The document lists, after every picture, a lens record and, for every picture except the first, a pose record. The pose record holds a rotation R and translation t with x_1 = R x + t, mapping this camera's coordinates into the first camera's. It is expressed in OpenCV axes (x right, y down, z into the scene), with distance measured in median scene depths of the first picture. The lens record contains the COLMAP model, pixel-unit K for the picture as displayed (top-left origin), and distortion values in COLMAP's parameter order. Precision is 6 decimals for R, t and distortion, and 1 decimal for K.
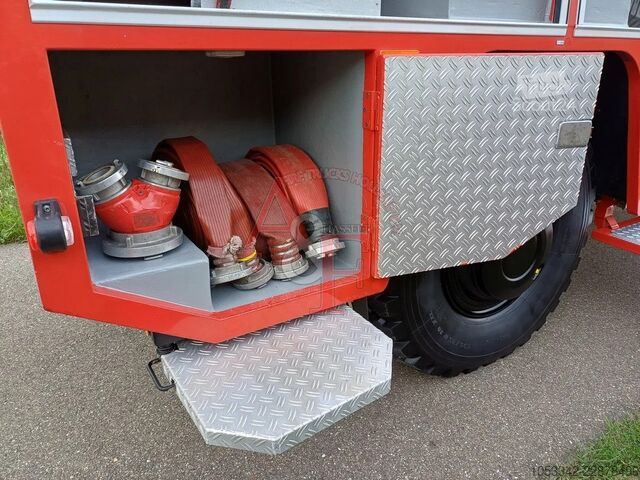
lens RADIAL K [[472.8, 0, 317.9], [0, 472.8, 228.3], [0, 0, 1]] dist [0.097832, -0.123102]
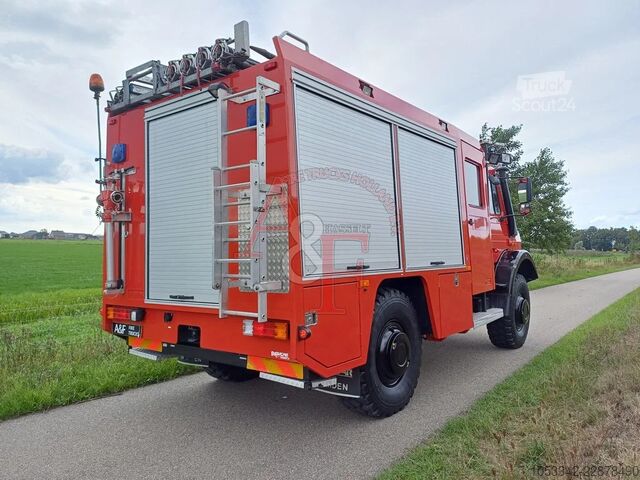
lens RADIAL K [[472.8, 0, 317.9], [0, 472.8, 228.3], [0, 0, 1]] dist [0.097832, -0.123102]
pose [[0.937065, 0.007333, 0.349077, -1.185940], [0.129987, 0.920585, -0.368276, 0.427149], [-0.324055, 0.390474, 0.861695, -1.727802]]
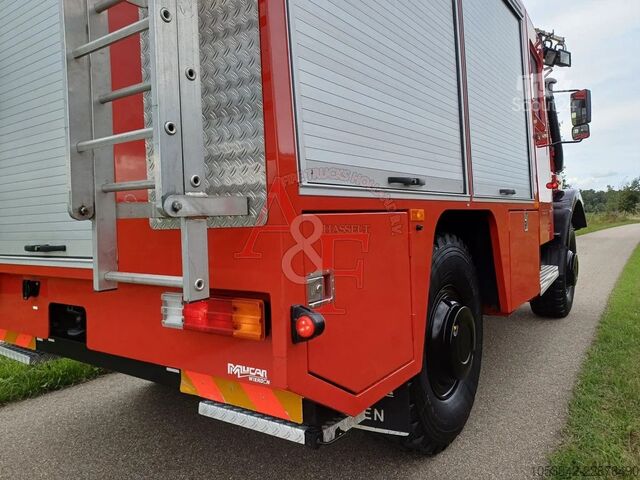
lens RADIAL K [[474.3, 0, 322.6], [0, 474.3, 236.6], [0, 0, 1]] dist [0.055341, -0.002098]
pose [[0.914088, -0.037241, 0.403802, -0.736491], [0.160388, 0.947780, -0.275661, 0.107843], [-0.372450, 0.316743, 0.872327, -0.256473]]
